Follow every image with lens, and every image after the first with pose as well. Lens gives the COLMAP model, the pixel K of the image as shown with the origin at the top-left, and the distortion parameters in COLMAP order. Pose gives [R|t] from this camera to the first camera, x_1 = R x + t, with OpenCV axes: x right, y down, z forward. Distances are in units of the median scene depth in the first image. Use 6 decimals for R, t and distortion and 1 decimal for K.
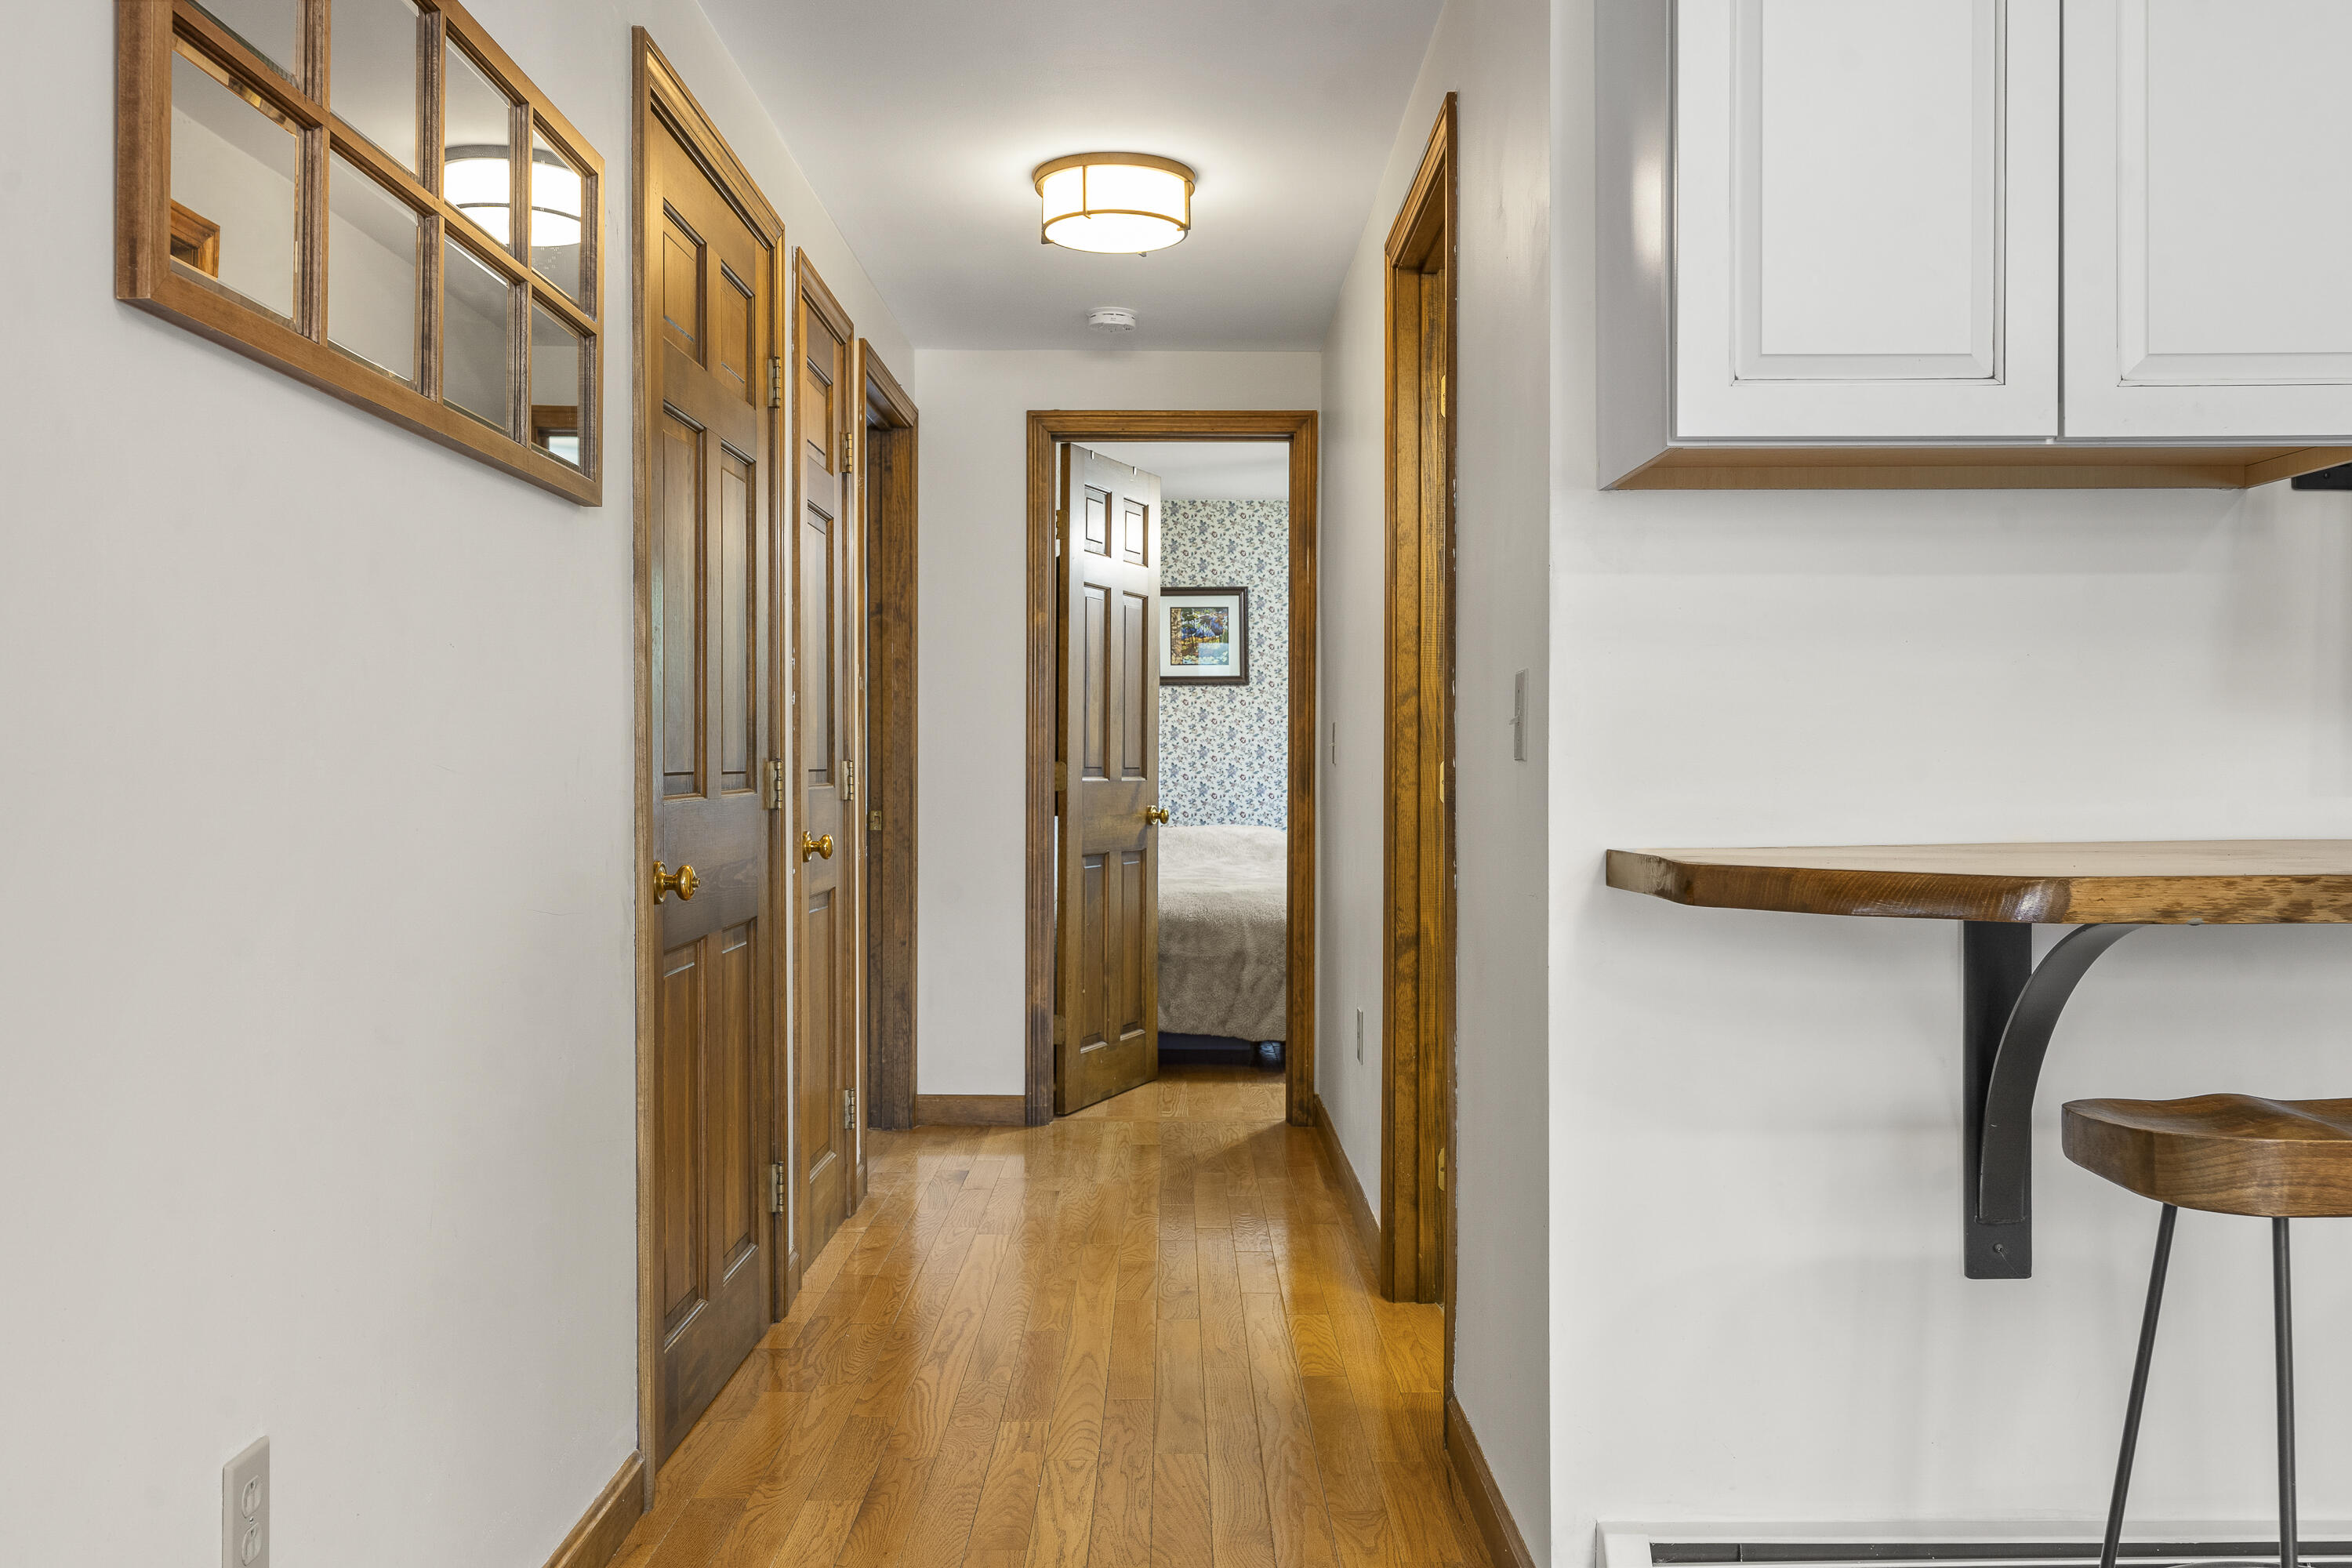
lens RADIAL K [[1757.7, 0, 1175.8], [0, 1757.7, 776.6], [0, 0, 1]] dist [0.008273, -0.006091]
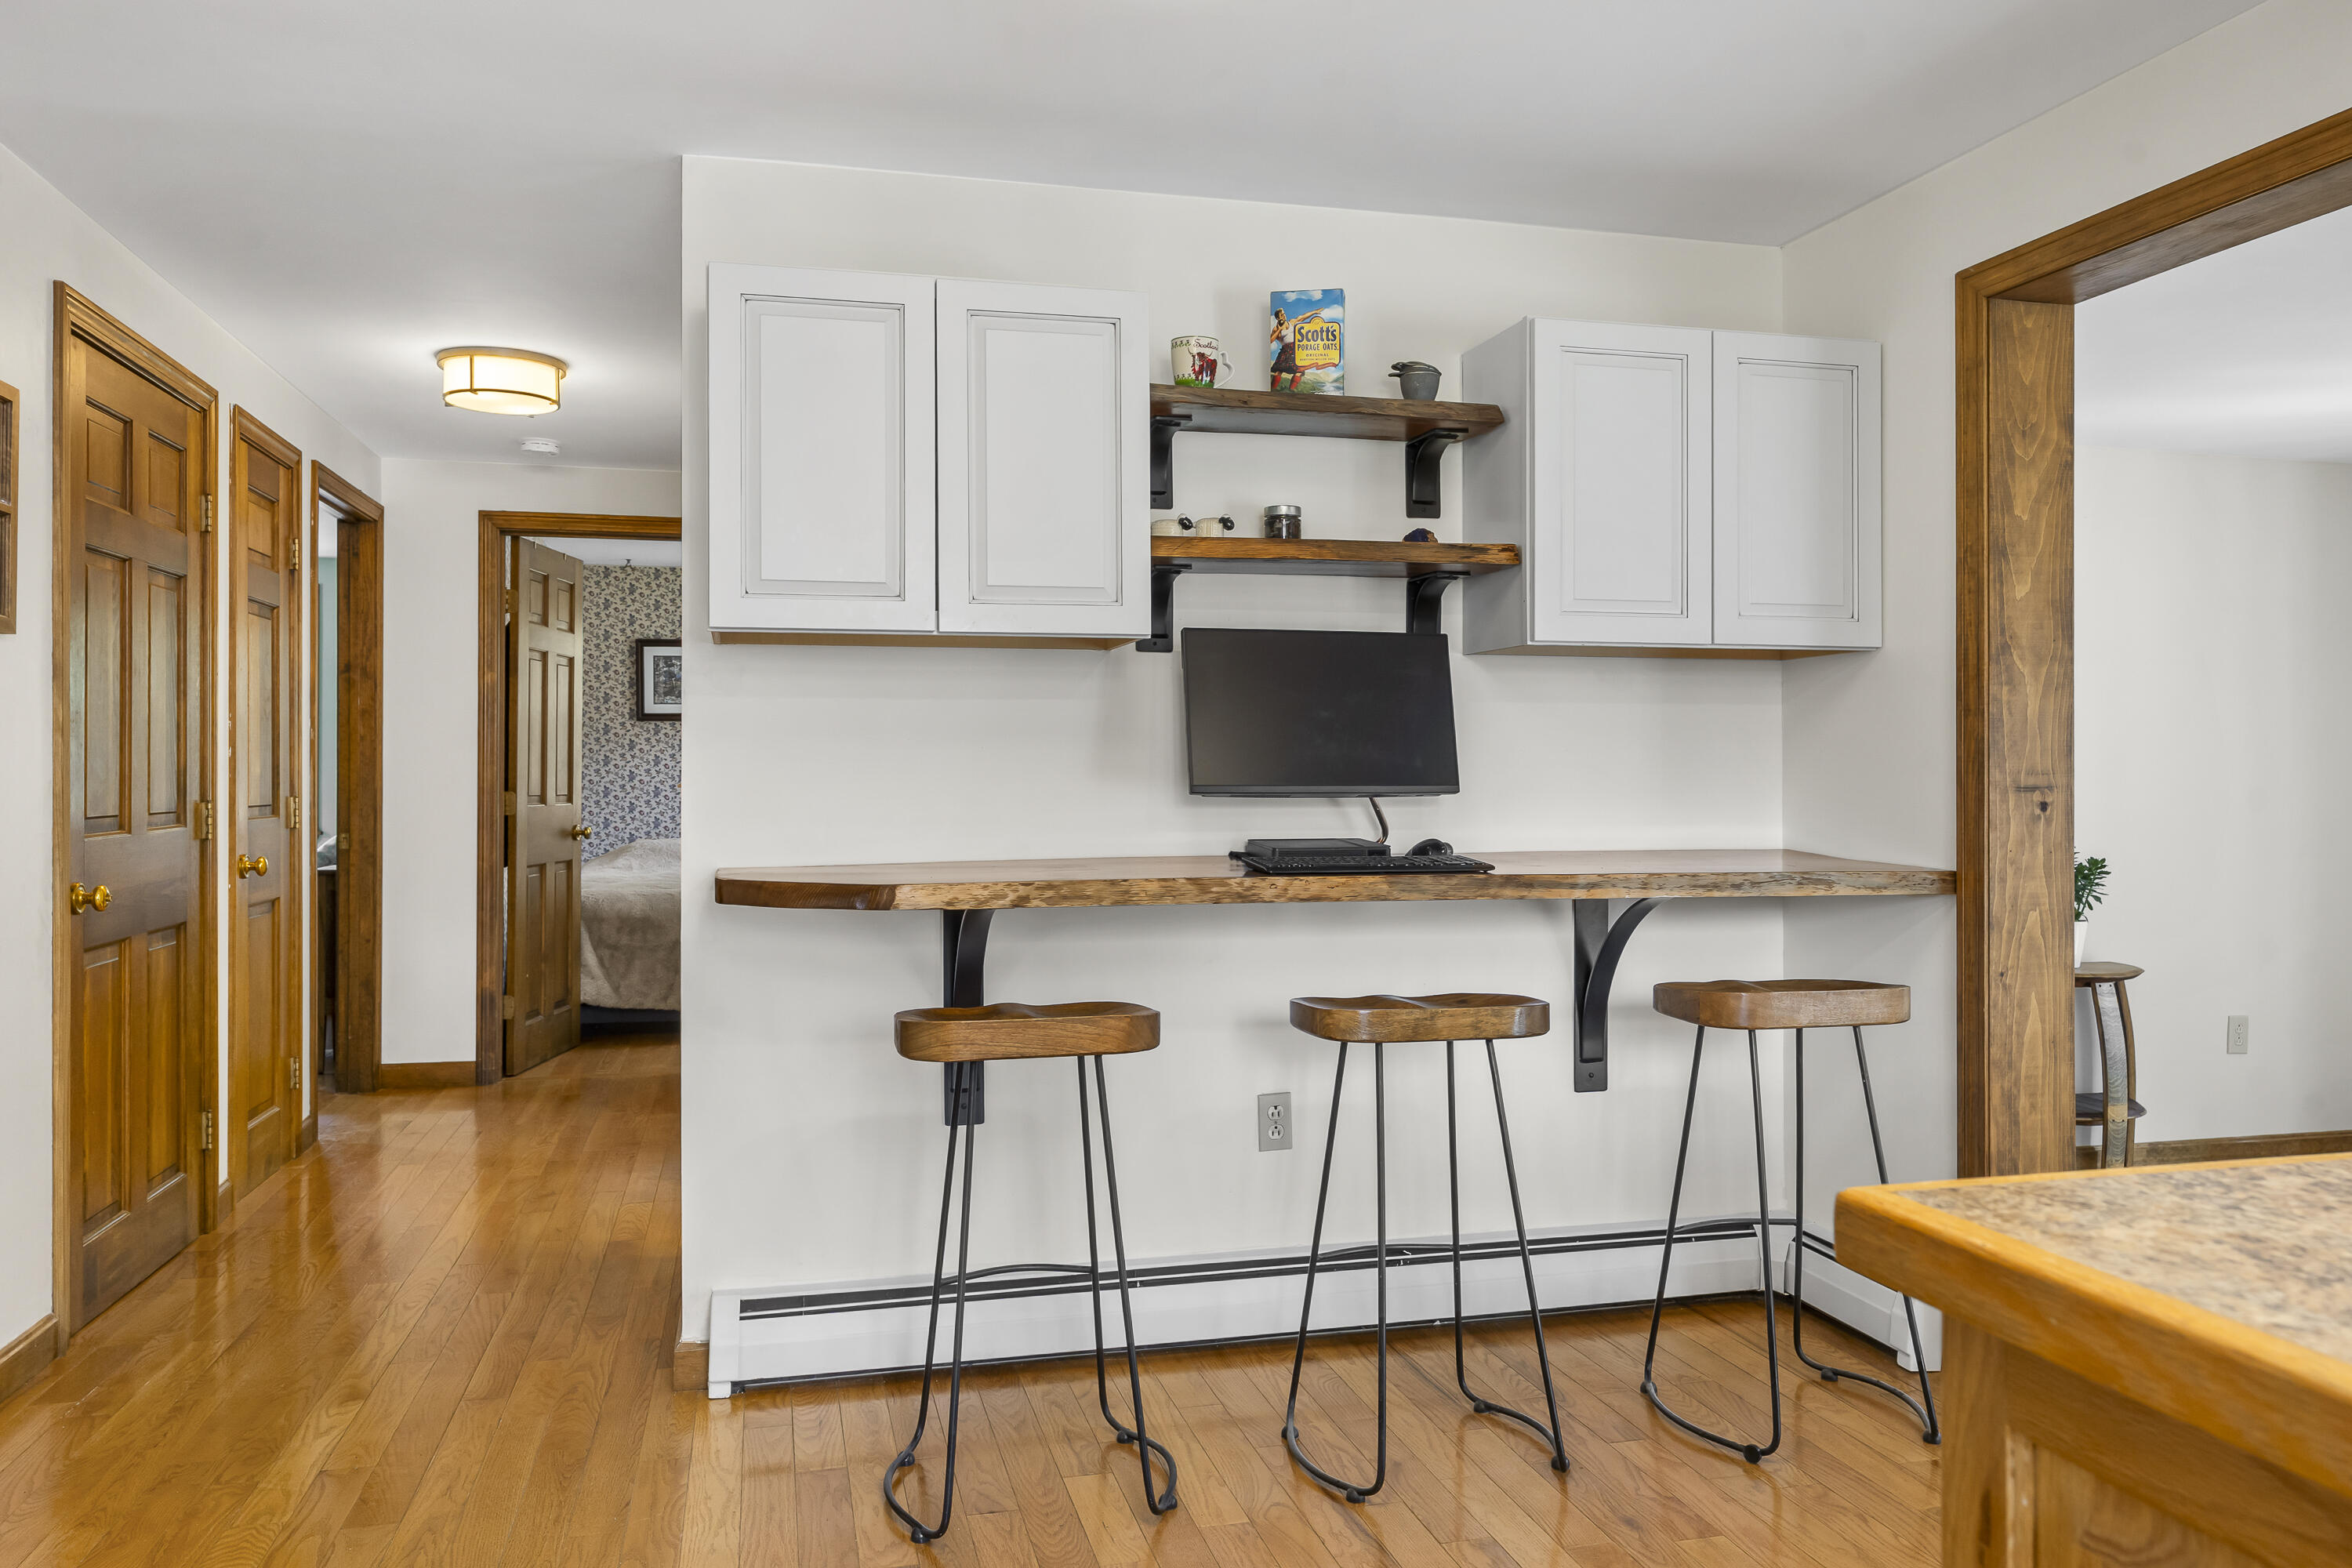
lens RADIAL K [[1585.2, 0, 1163.4], [0, 1585.2, 763.1], [0, 0, 1]] dist [-0.001745, -0.002798]
pose [[0.972094, 0.000845, 0.234591, 0.159741], [0.001879, 0.999933, -0.011384, -0.019814], [-0.234585, 0.011507, 0.972028, -0.263557]]
